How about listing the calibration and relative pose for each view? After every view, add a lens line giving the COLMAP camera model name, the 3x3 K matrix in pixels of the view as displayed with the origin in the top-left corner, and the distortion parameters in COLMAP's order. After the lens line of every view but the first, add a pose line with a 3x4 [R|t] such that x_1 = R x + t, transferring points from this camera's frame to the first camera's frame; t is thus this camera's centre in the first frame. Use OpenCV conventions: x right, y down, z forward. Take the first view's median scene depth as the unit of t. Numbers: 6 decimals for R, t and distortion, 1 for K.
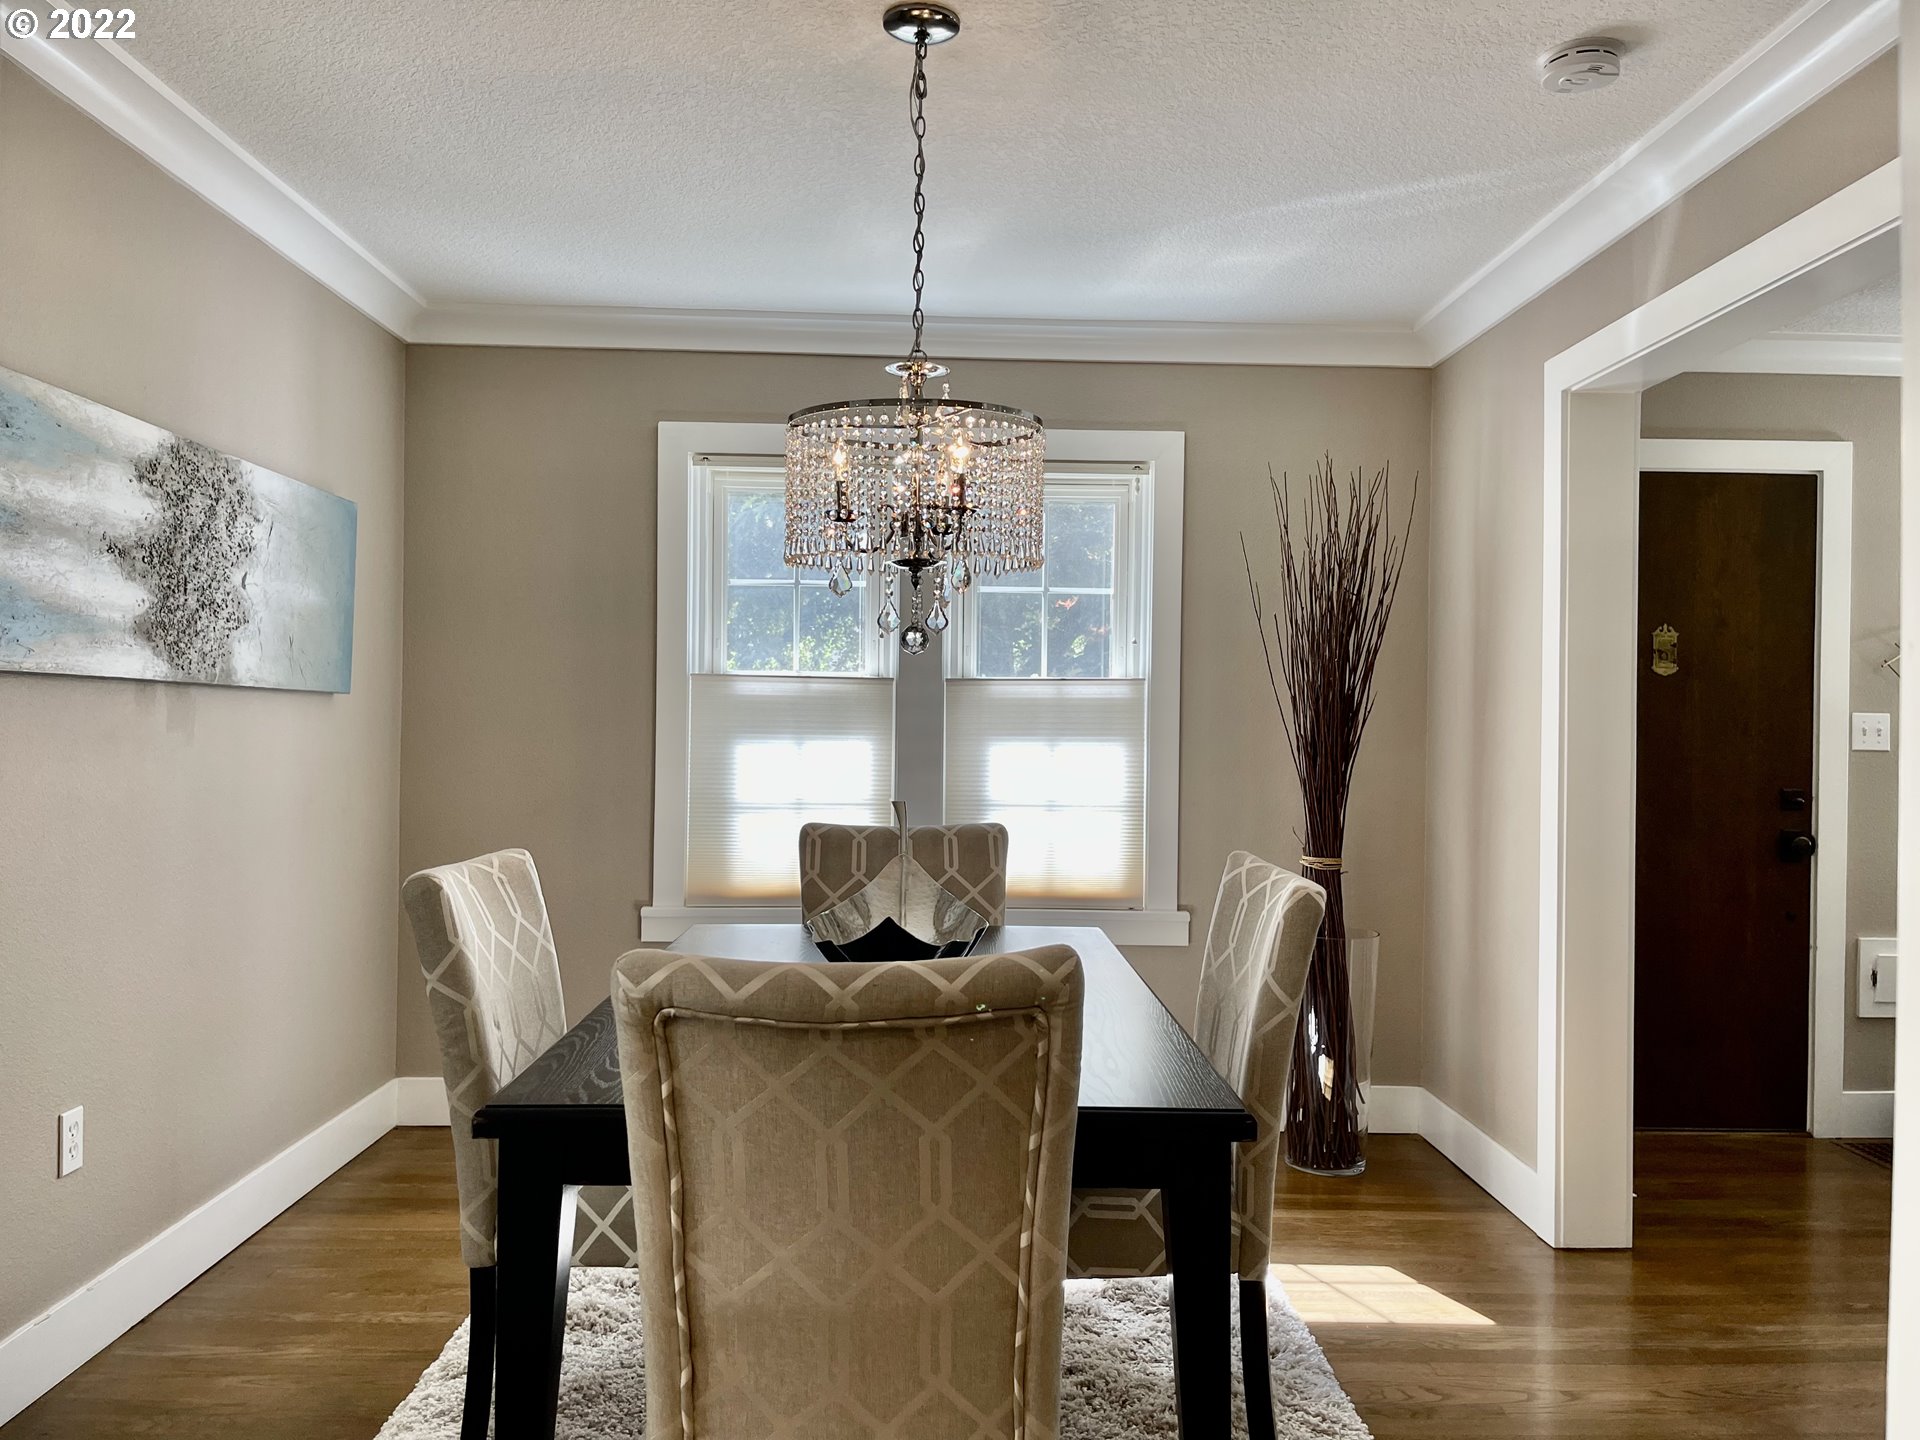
lens RADIAL K [[1452.0, 0, 960.0], [0, 1452.0, 720.0], [0, 0, 1]] dist [0.070114, -0.078206]
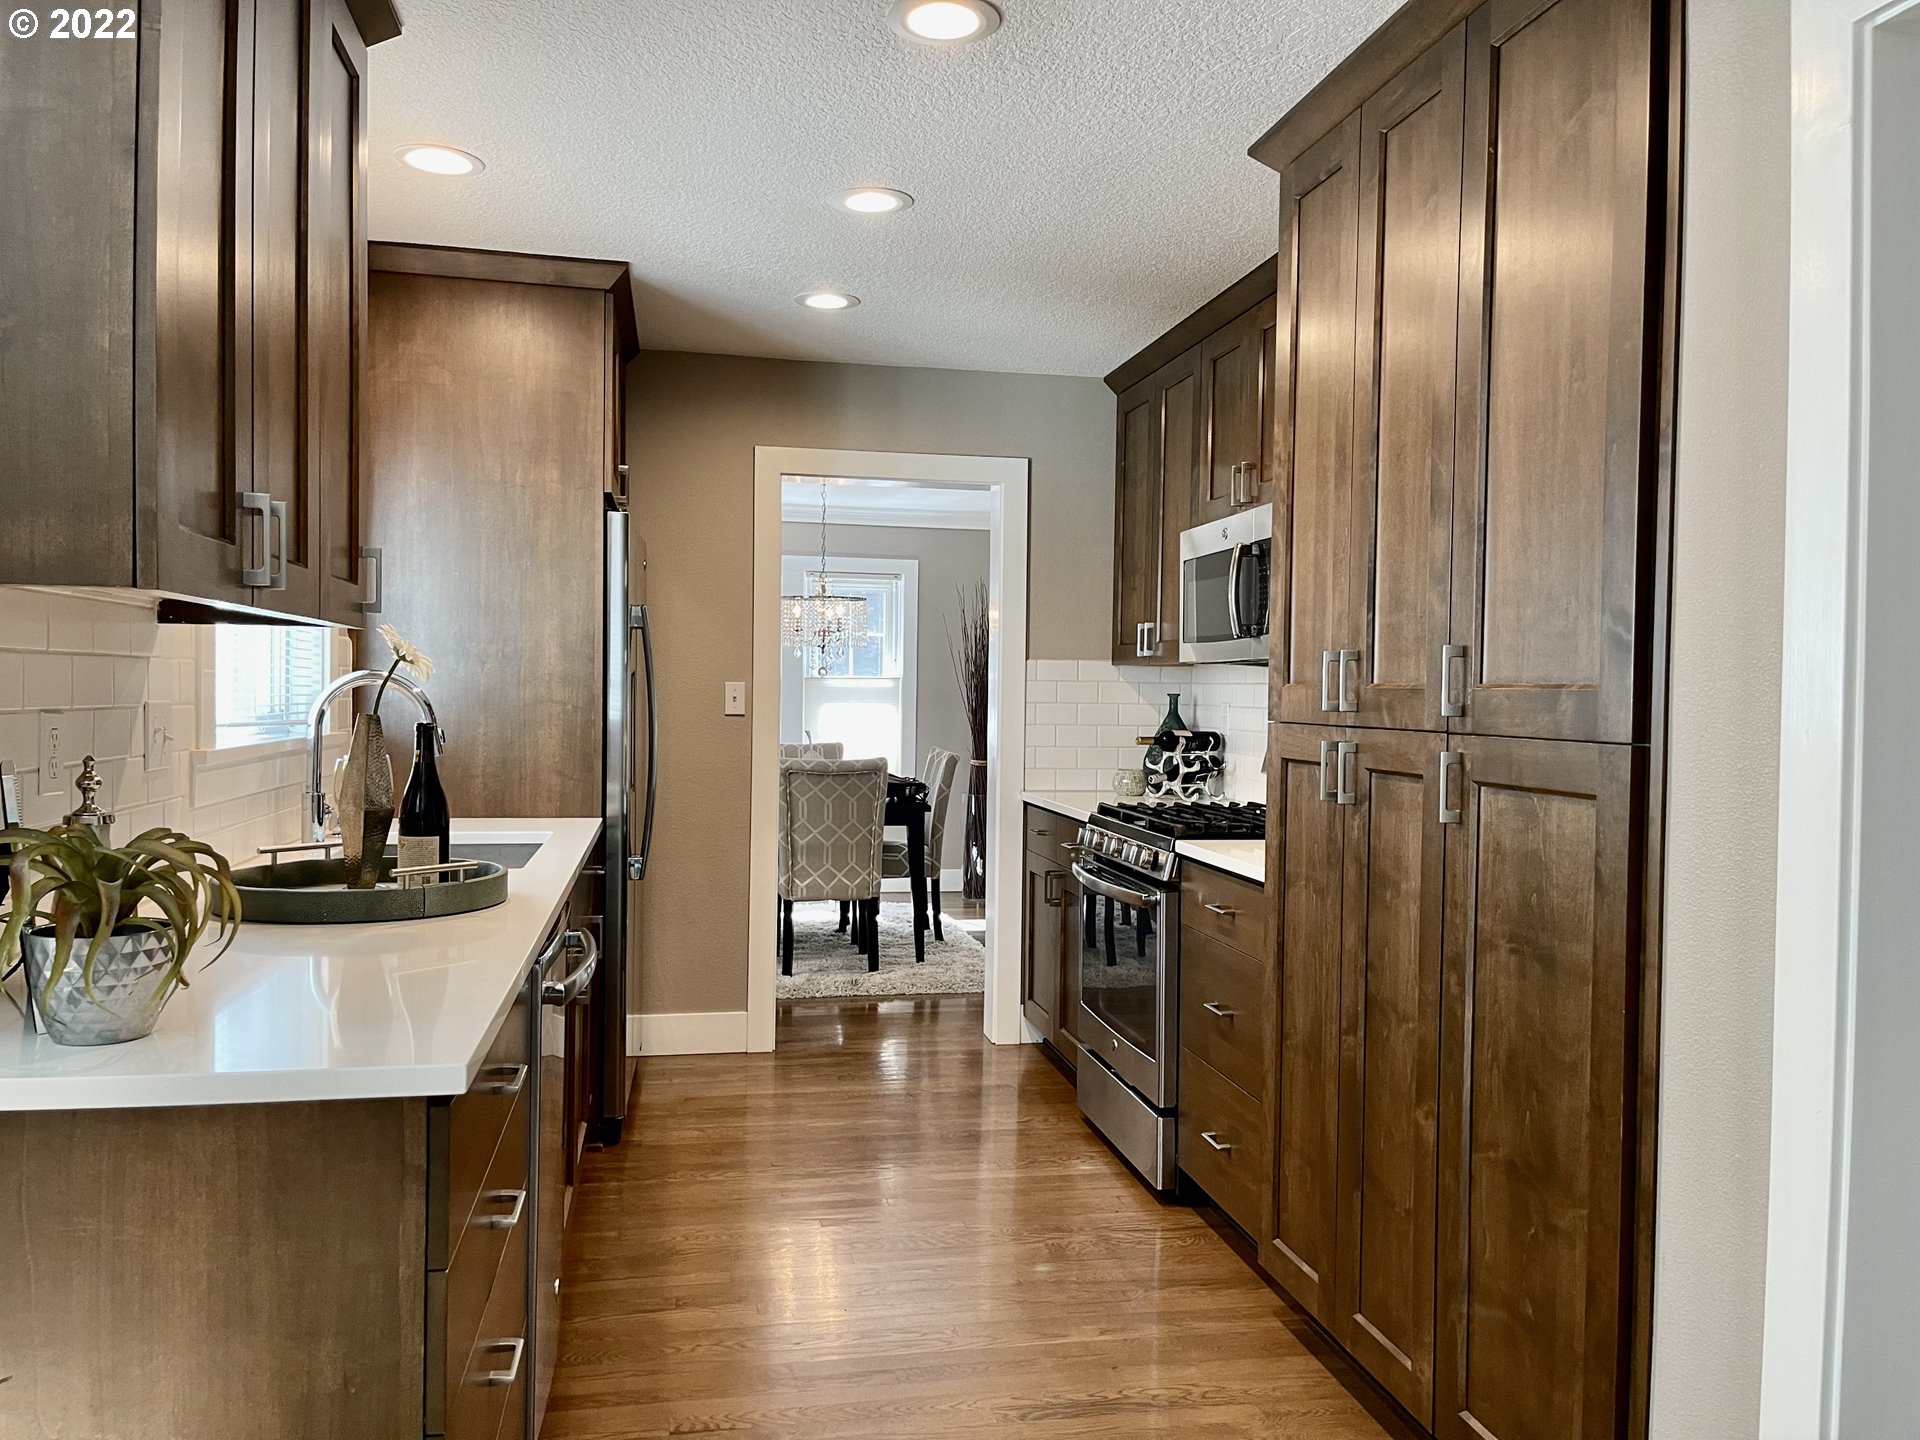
lens RADIAL K [[1452.0, 0, 960.0], [0, 1452.0, 720.0], [0, 0, 1]] dist [0.070114, -0.078206]
pose [[0.984982, 0.000651, 0.172654, -0.260421], [-0.004137, 0.999795, 0.019830, -0.018020], [-0.172606, -0.020246, 0.984783, -1.882626]]
